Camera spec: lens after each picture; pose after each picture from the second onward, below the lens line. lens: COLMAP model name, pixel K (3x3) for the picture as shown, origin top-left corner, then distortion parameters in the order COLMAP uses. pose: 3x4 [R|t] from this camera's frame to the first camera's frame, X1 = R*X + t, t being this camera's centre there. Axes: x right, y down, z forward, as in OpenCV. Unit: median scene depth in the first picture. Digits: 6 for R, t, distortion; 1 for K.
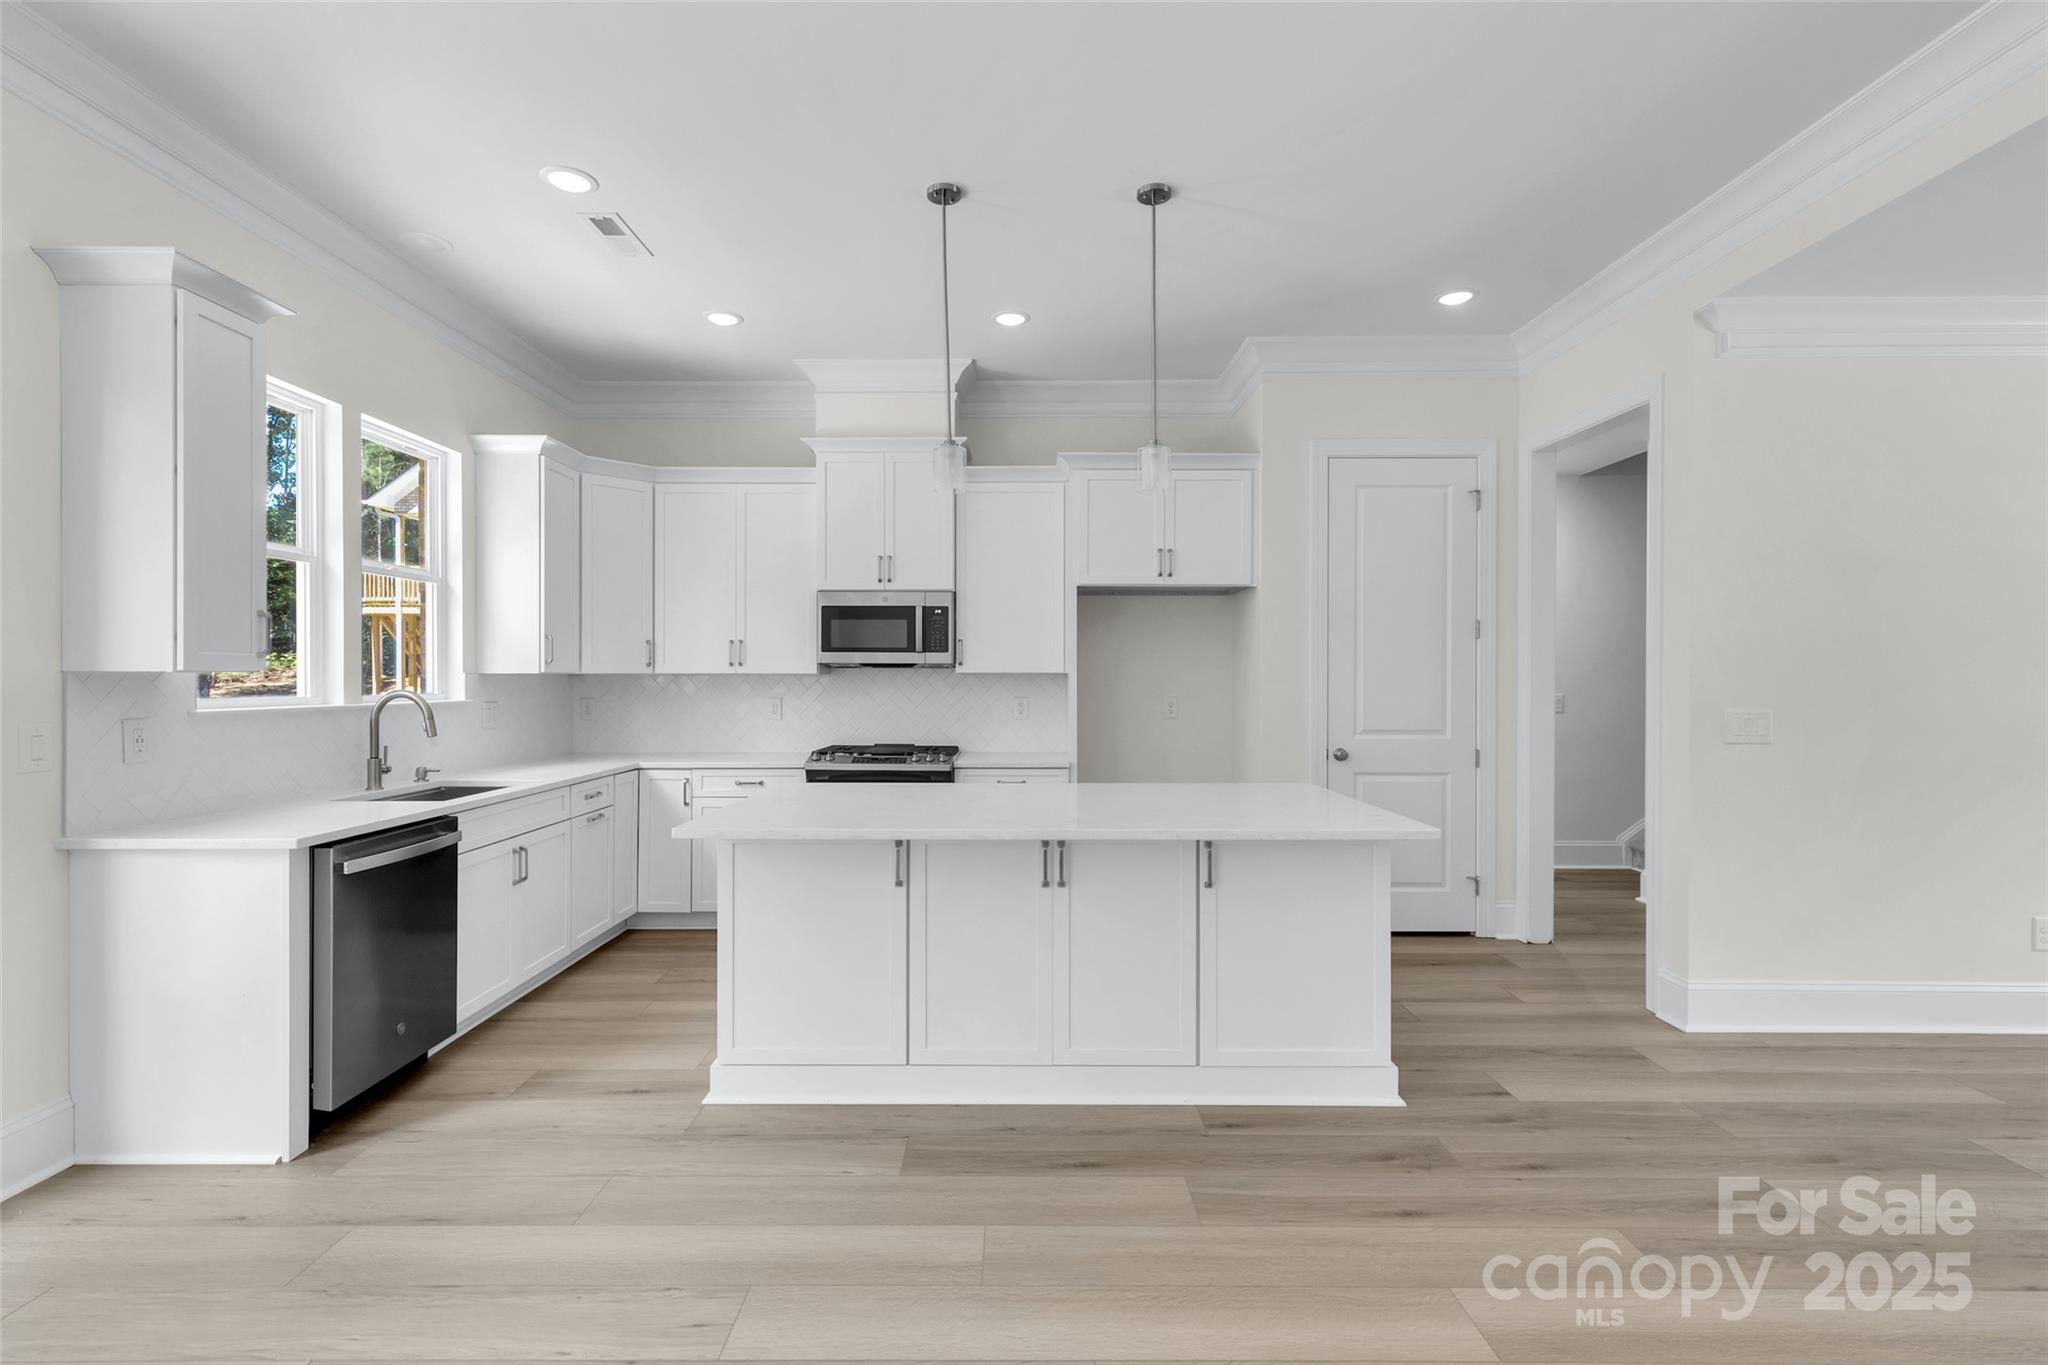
lens RADIAL K [[965.7, 0, 1019.2], [0, 965.7, 682.8], [0, 0, 1]] dist [0.005336, -0.000665]
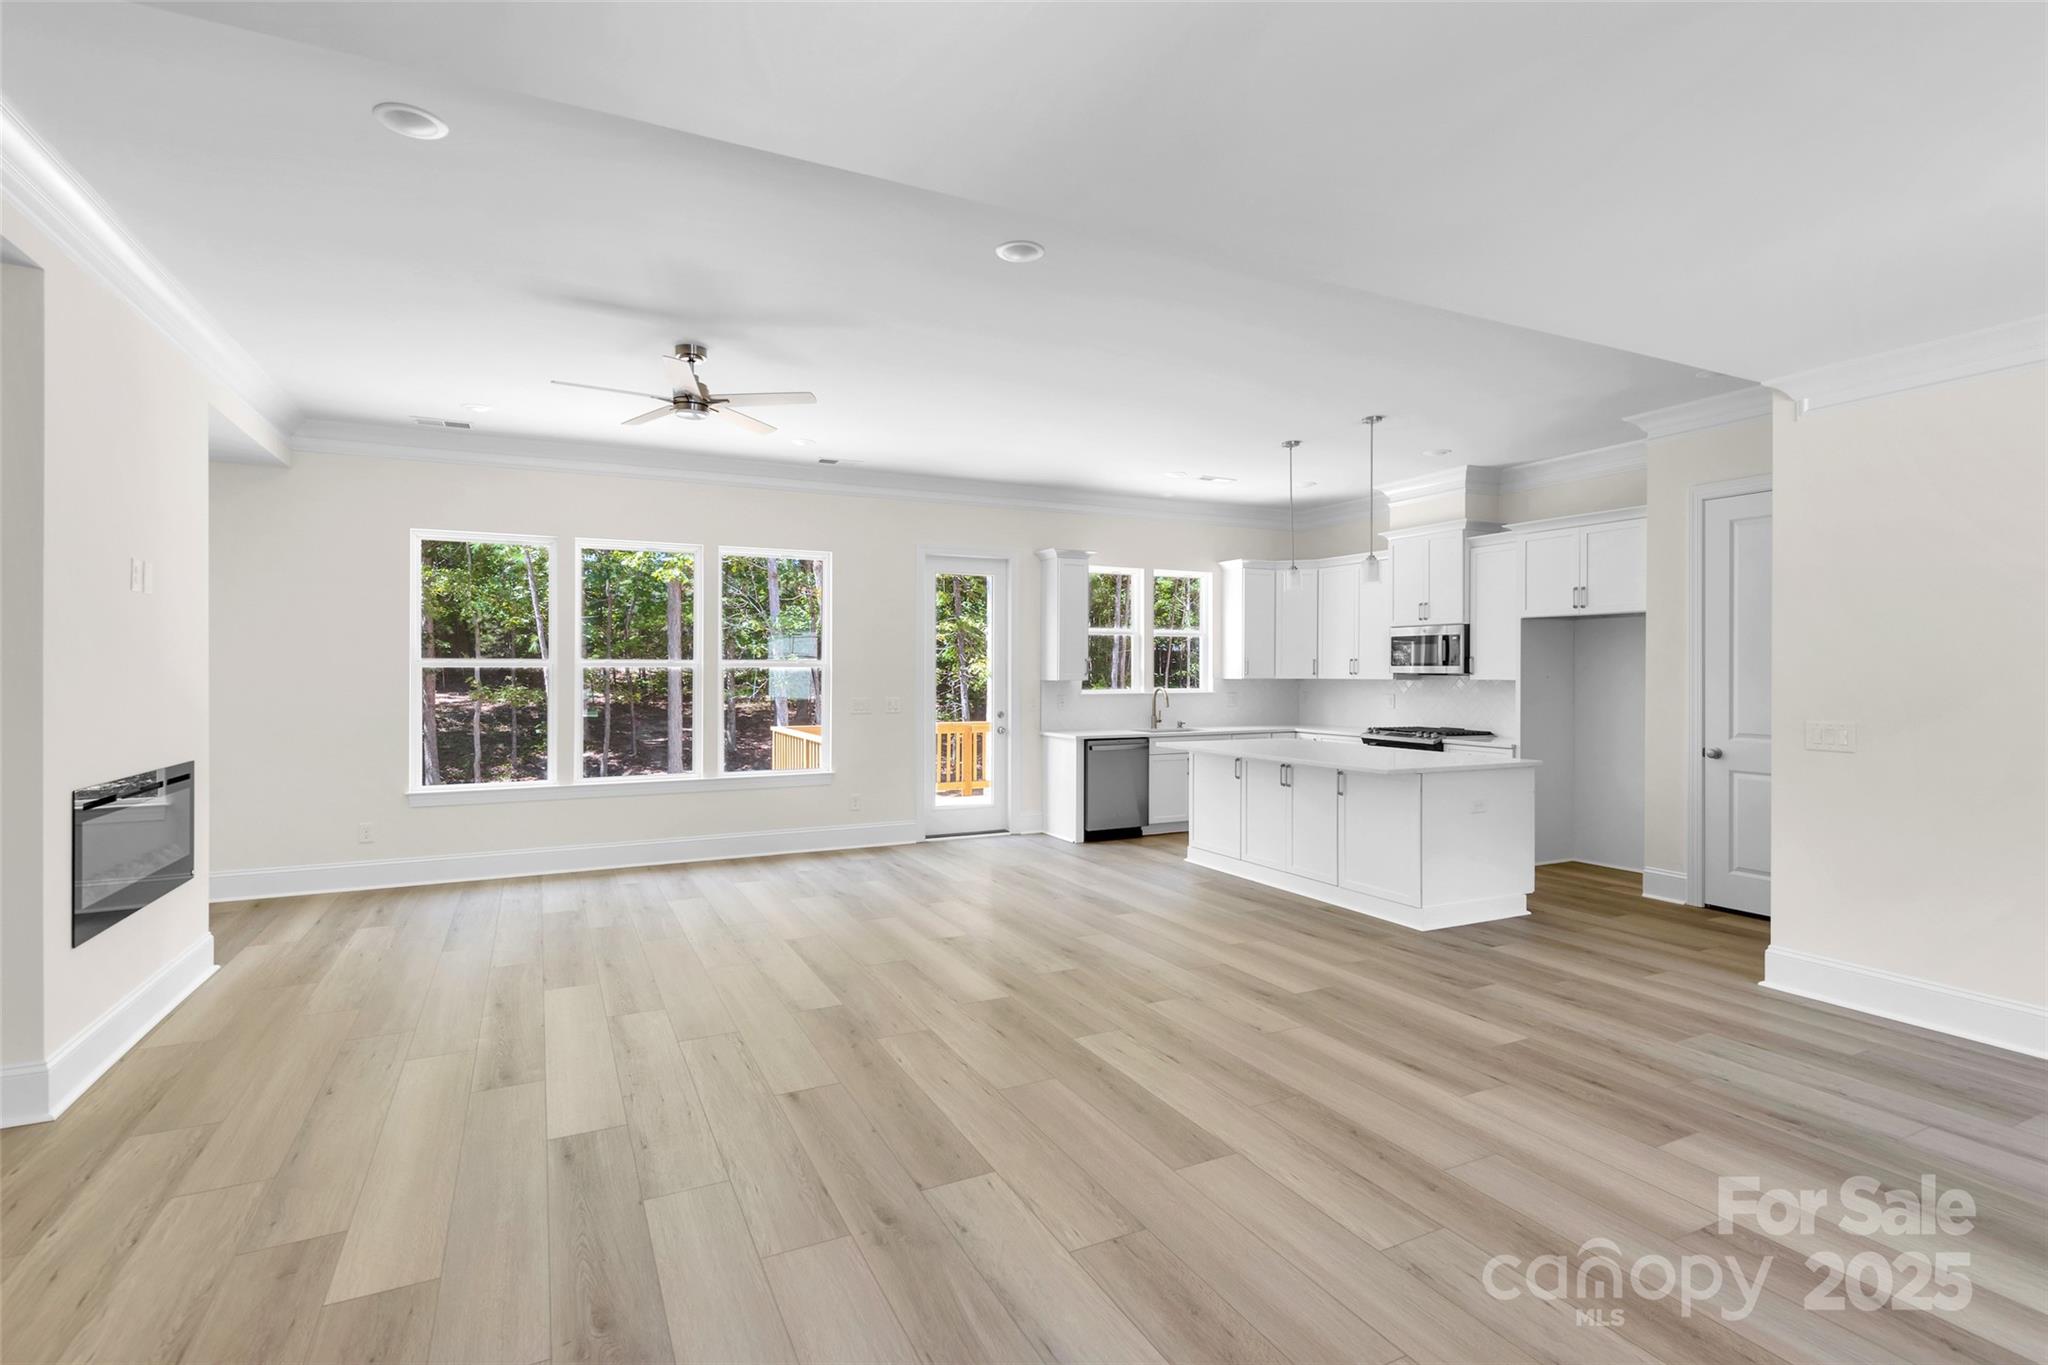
lens RADIAL K [[965.7, 0, 1021.9], [0, 965.7, 678.7], [0, 0, 1]] dist [0.005336, -0.000665]
pose [[0.453103, 0.007235, -0.891429, 0.990565], [-0.004280, 0.999973, 0.005940, -0.019007], [0.891448, 0.001124, 0.453122, -0.274367]]
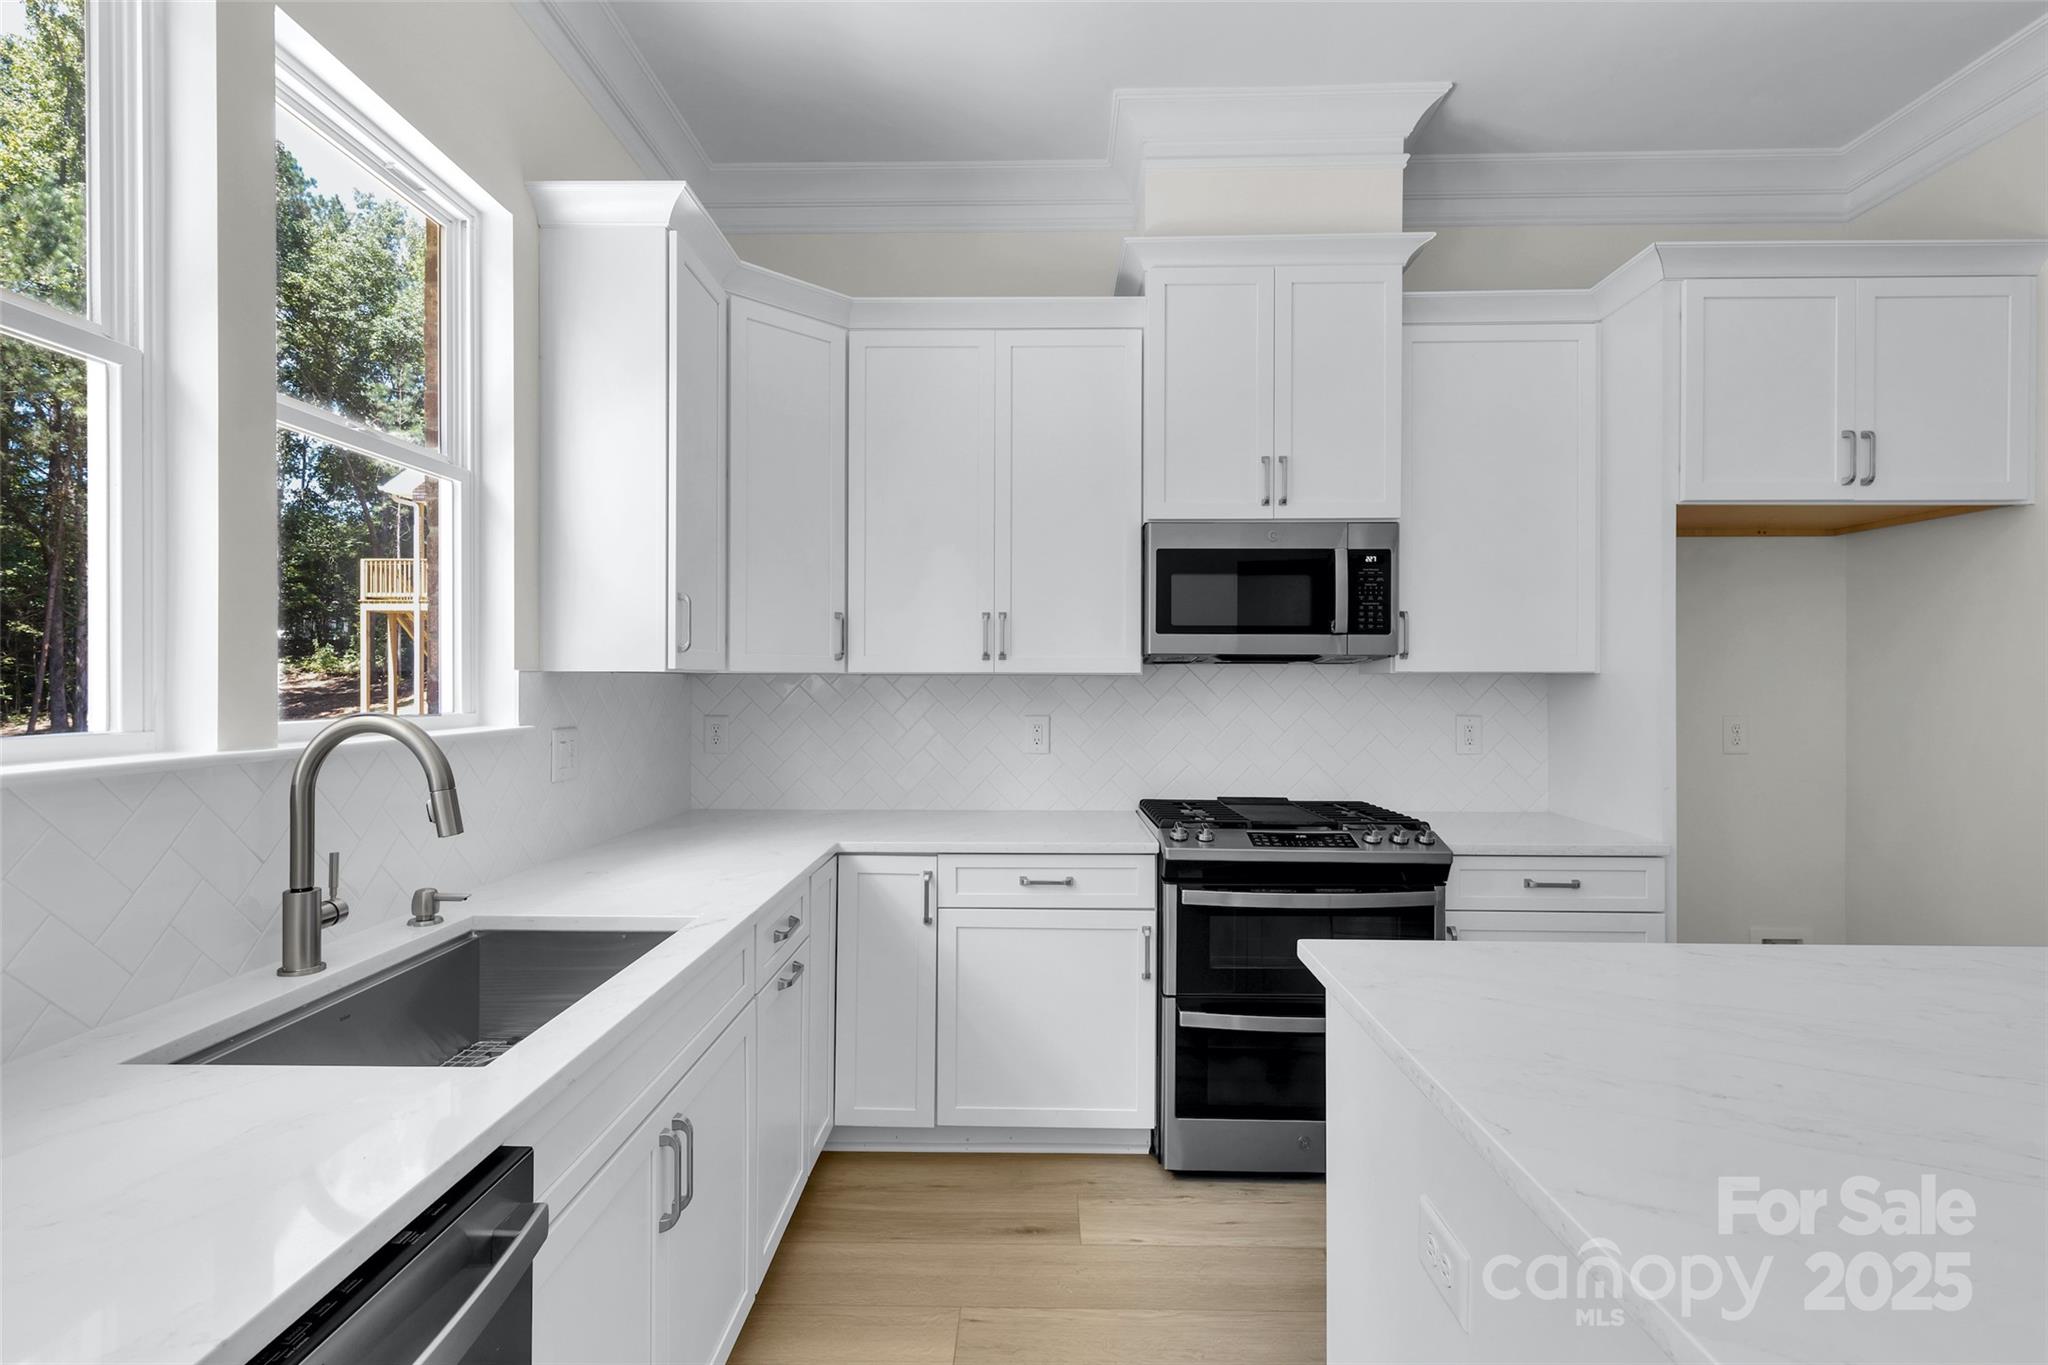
lens RADIAL K [[965.7, 0, 1017.4], [0, 965.7, 683.2], [0, 0, 1]] dist [0.005336, -0.000665]
pose [[0.999846, 0.000760, -0.017560, -0.289008], [-0.000827, 0.999992, -0.003794, -0.001816], [0.017557, 0.003807, 0.999839, 0.477734]]
